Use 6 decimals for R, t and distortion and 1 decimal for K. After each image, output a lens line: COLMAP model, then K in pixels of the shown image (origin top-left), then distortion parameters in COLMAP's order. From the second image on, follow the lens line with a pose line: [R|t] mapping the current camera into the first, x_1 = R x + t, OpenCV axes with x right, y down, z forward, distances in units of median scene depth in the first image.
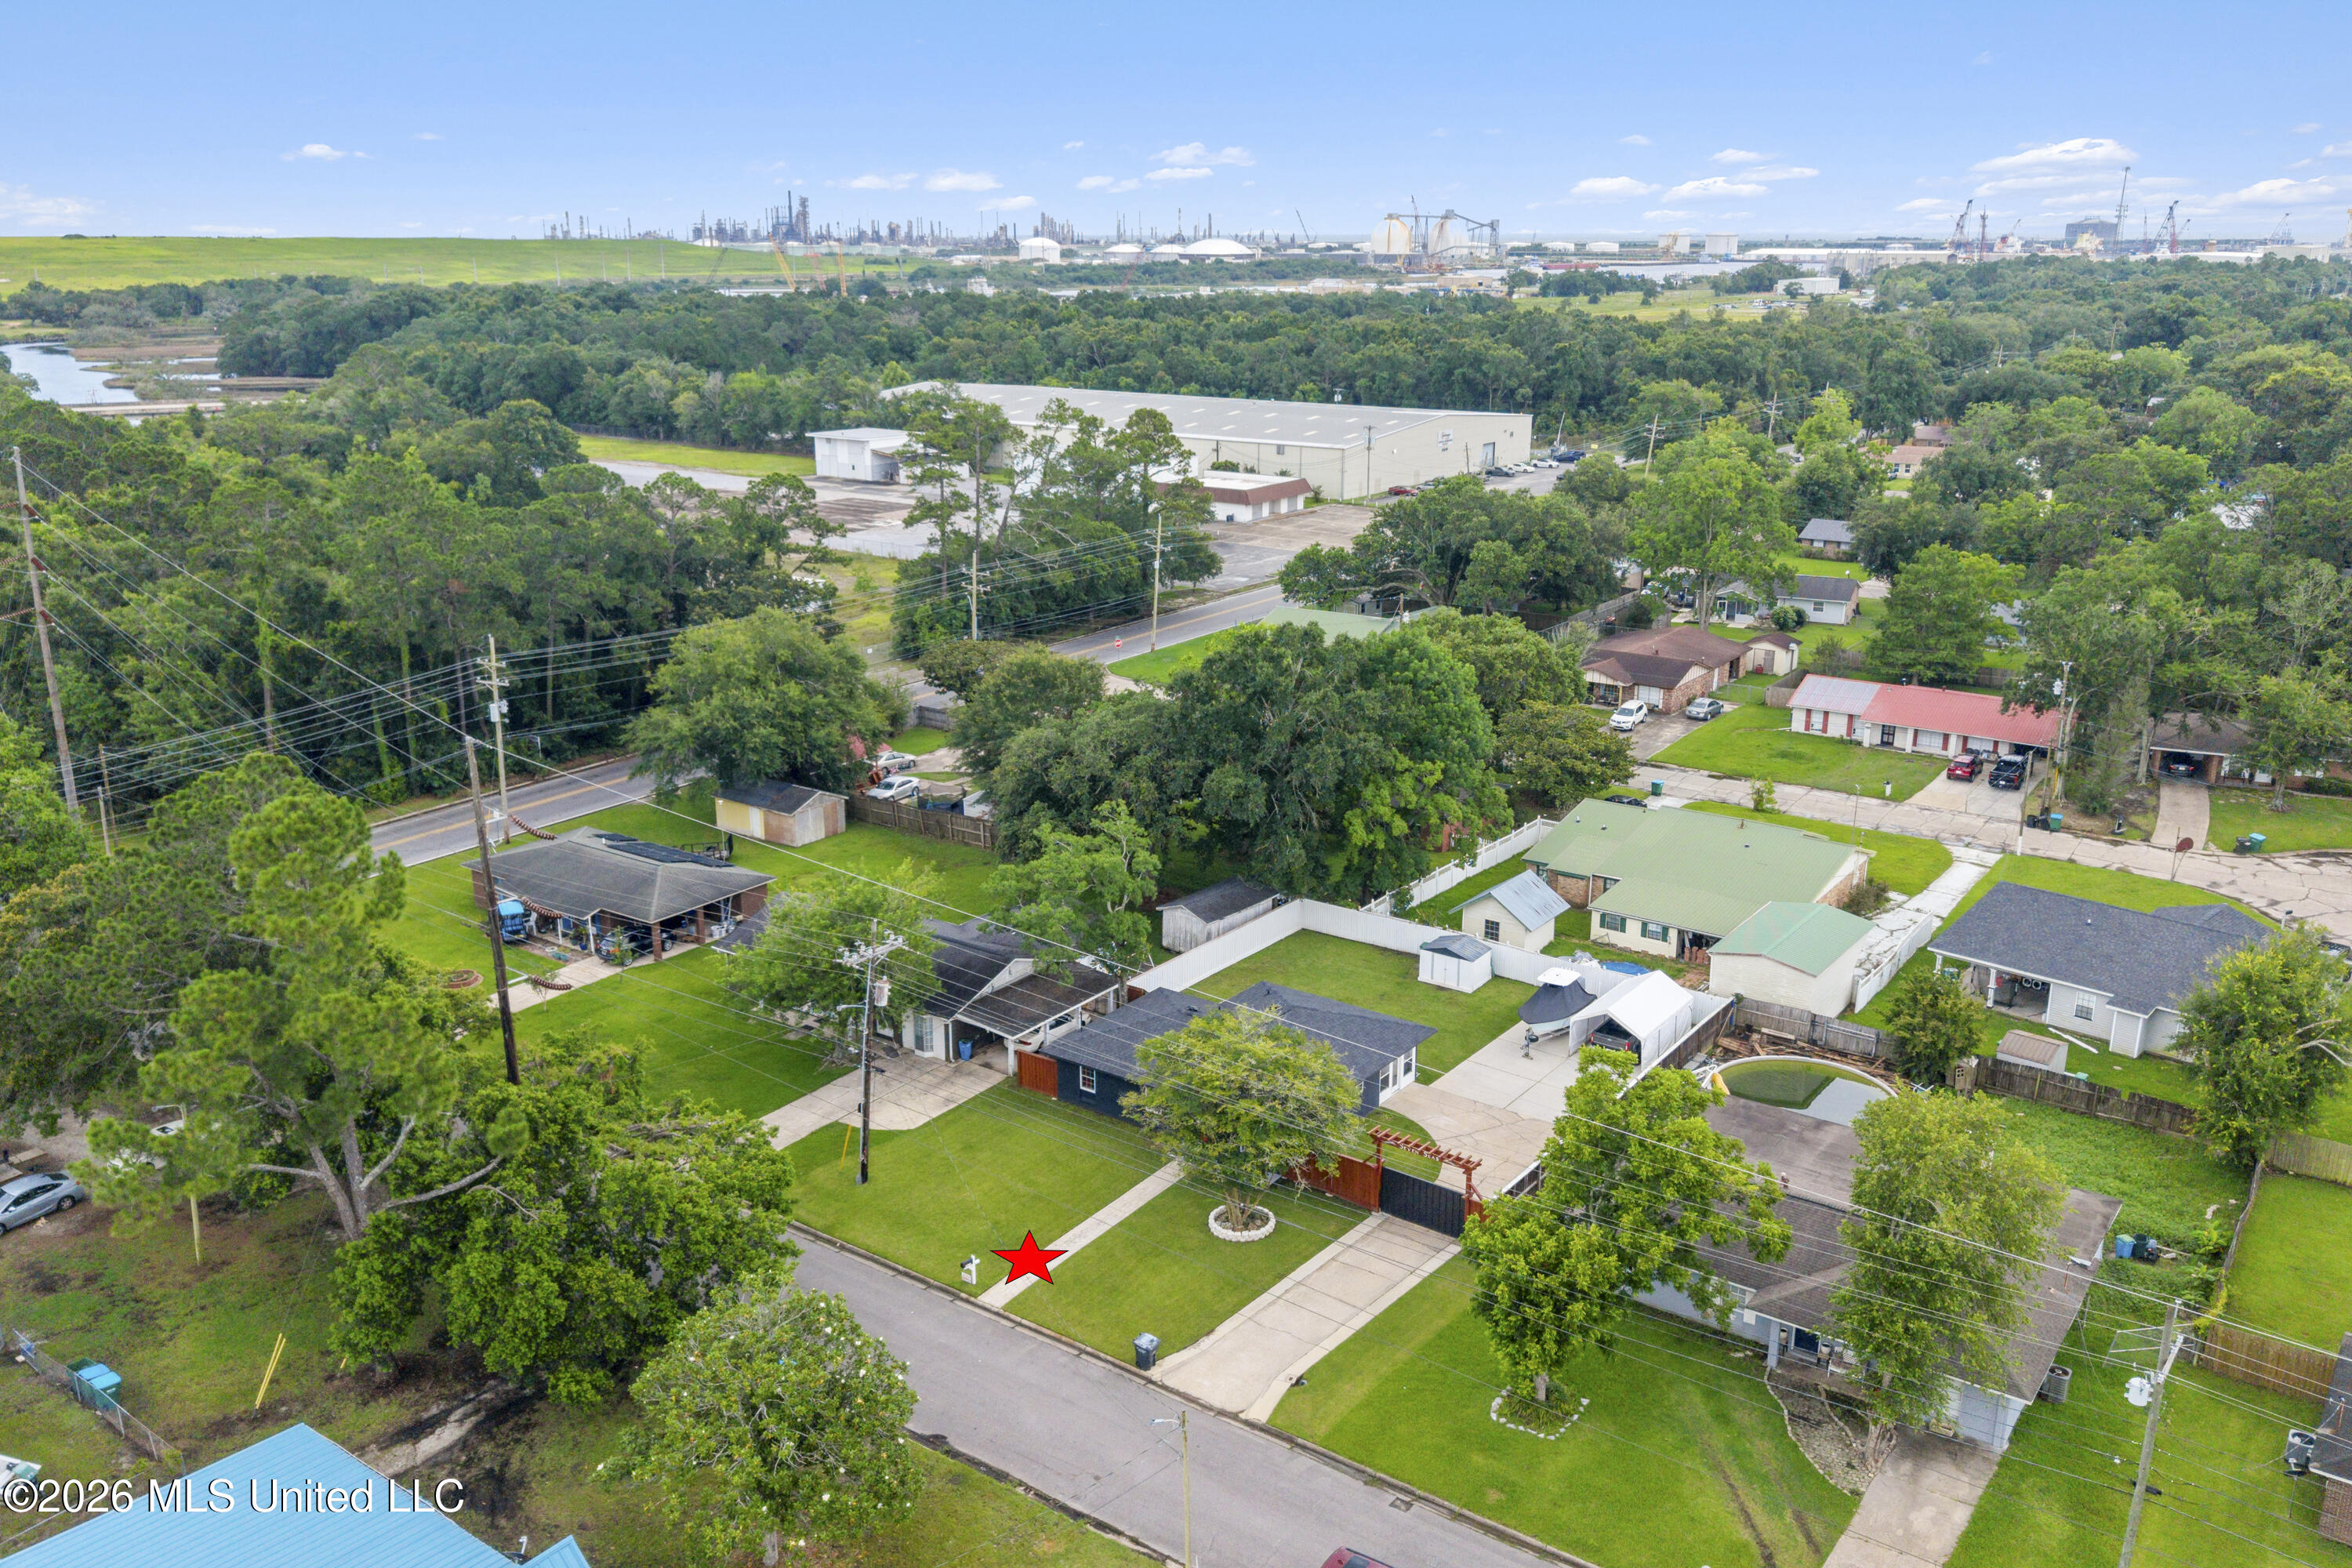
lens RADIAL K [[1915.8, 0, 1176.0], [0, 1915.8, 784.0], [0, 0, 1]] dist [0.053069, -0.071642]
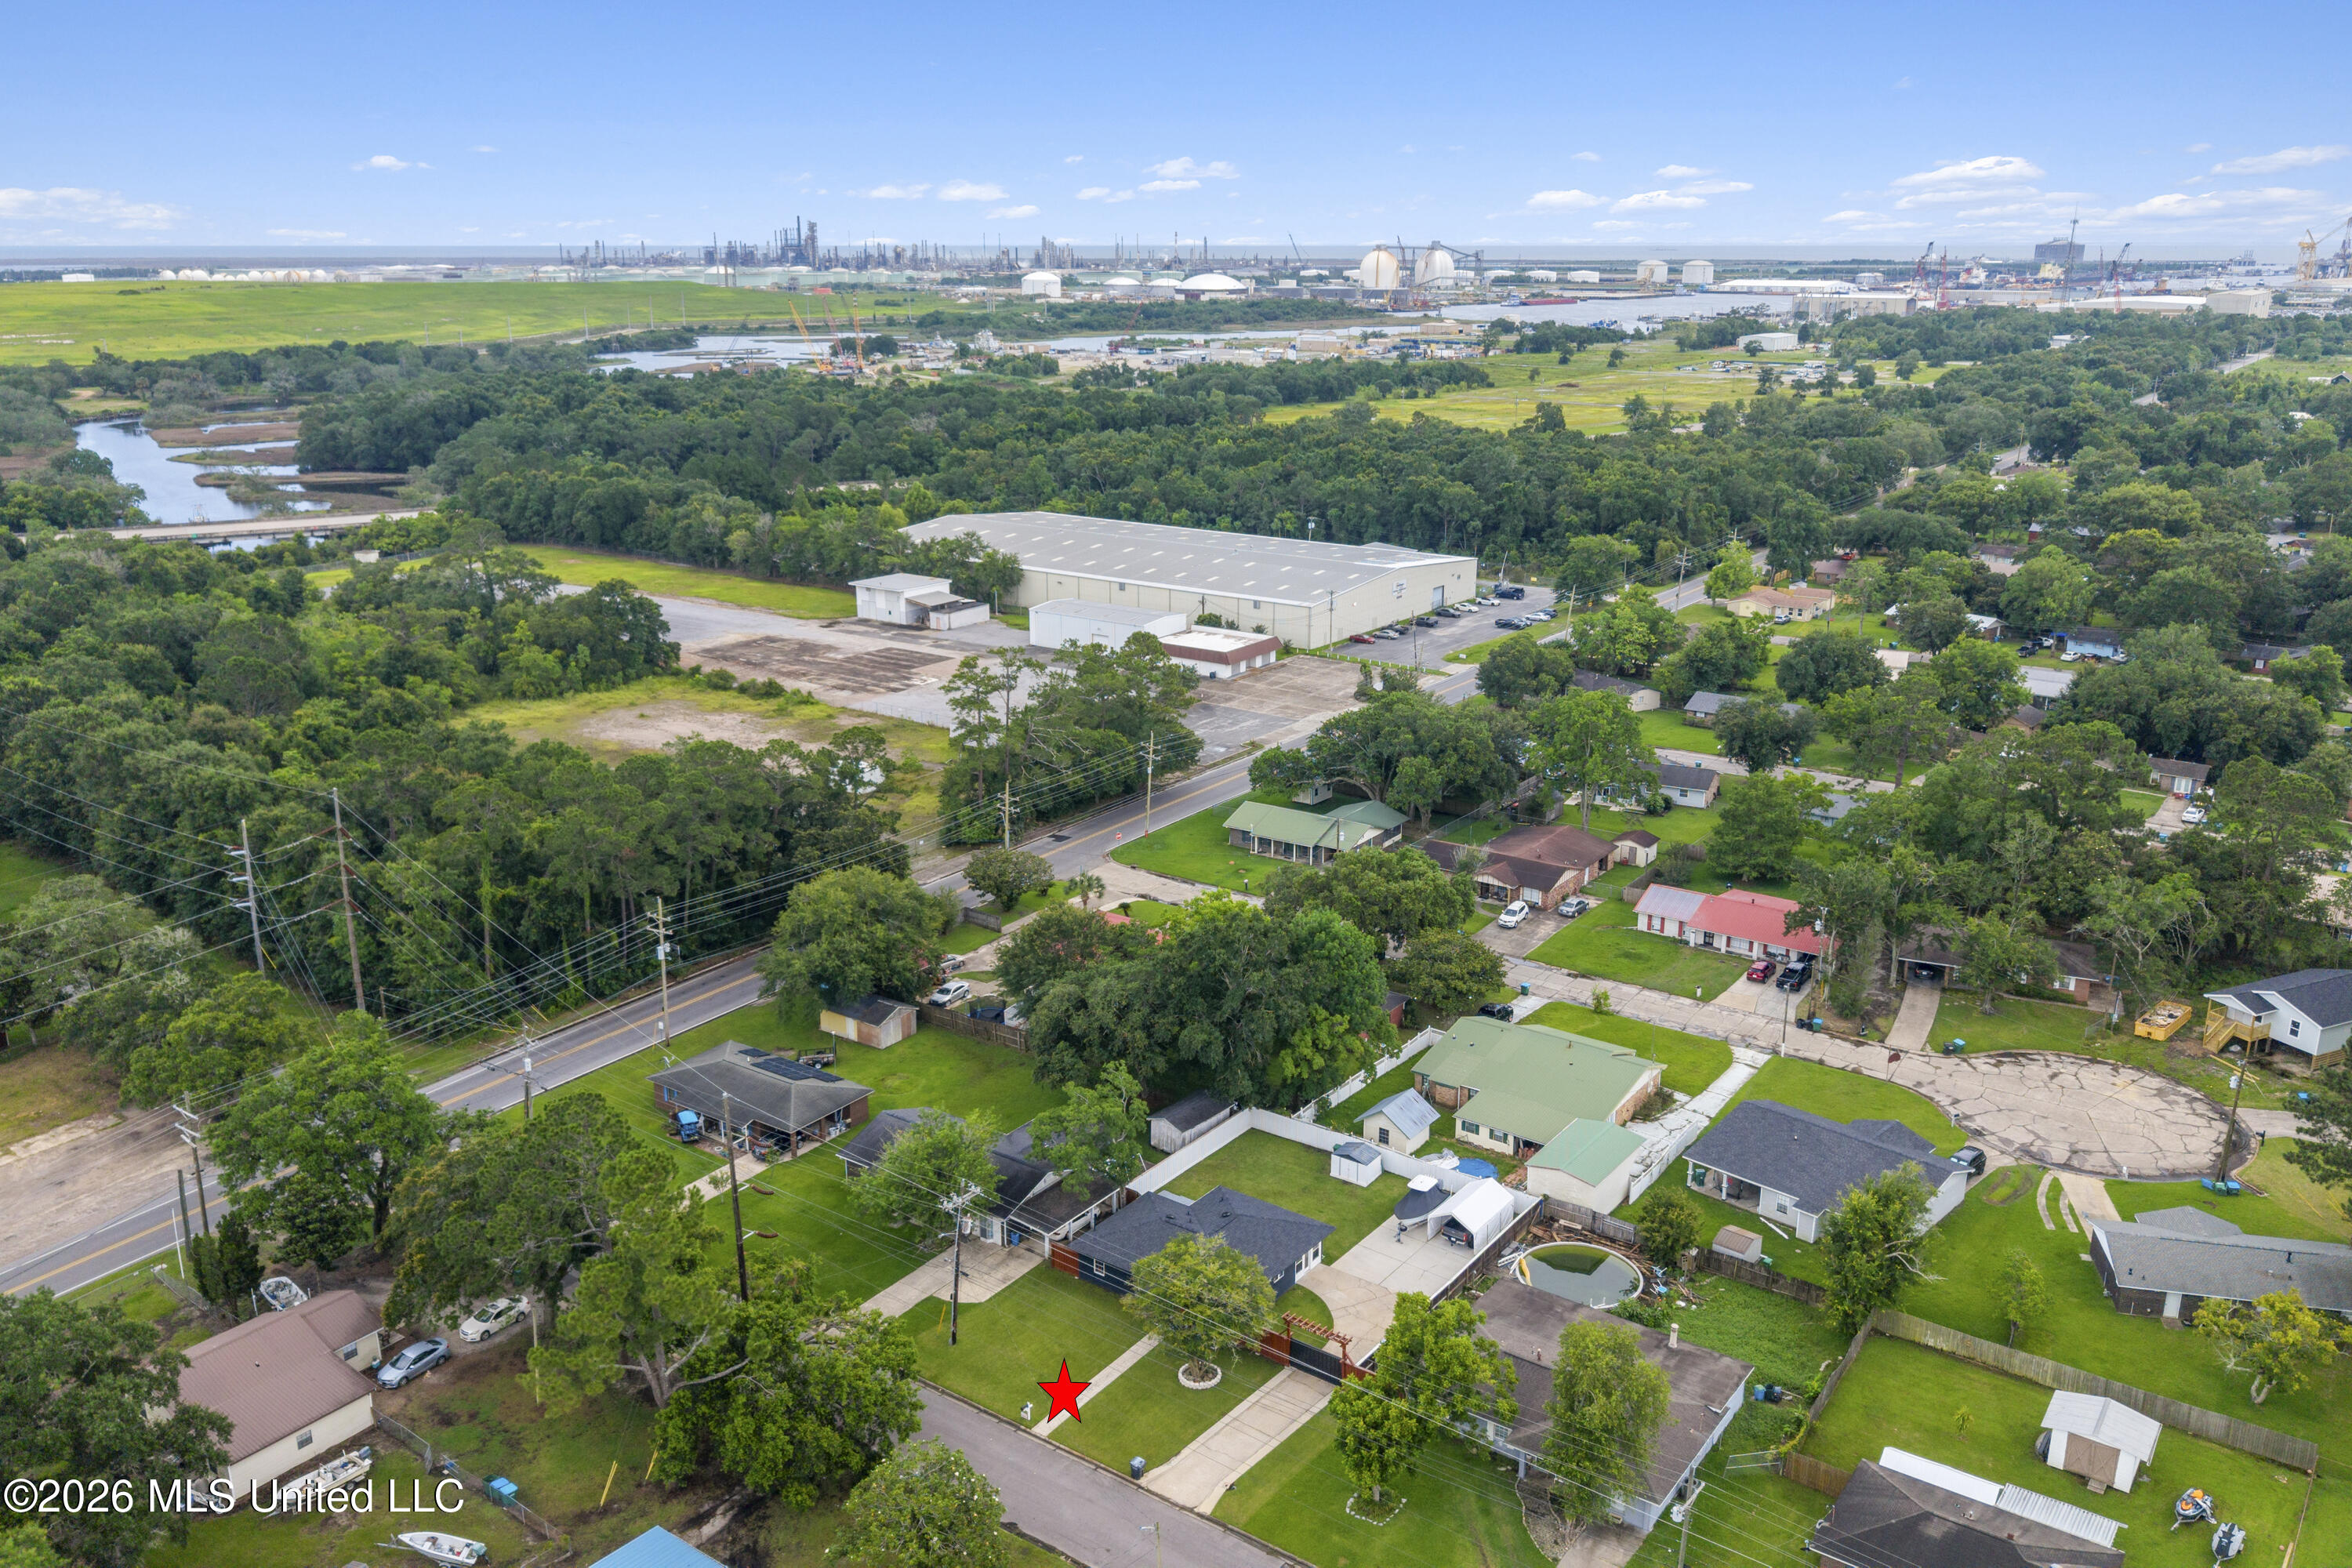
lens RADIAL K [[1874.3, 0, 1176.0], [0, 1874.3, 784.0], [0, 0, 1]] dist [0.108086, -0.244324]
pose [[0.999999, -0.000092, 0.001434, 0.008206], [0.000086, 0.999992, 0.004109, -0.162109], [-0.001434, -0.004109, 0.999991, -0.334018]]
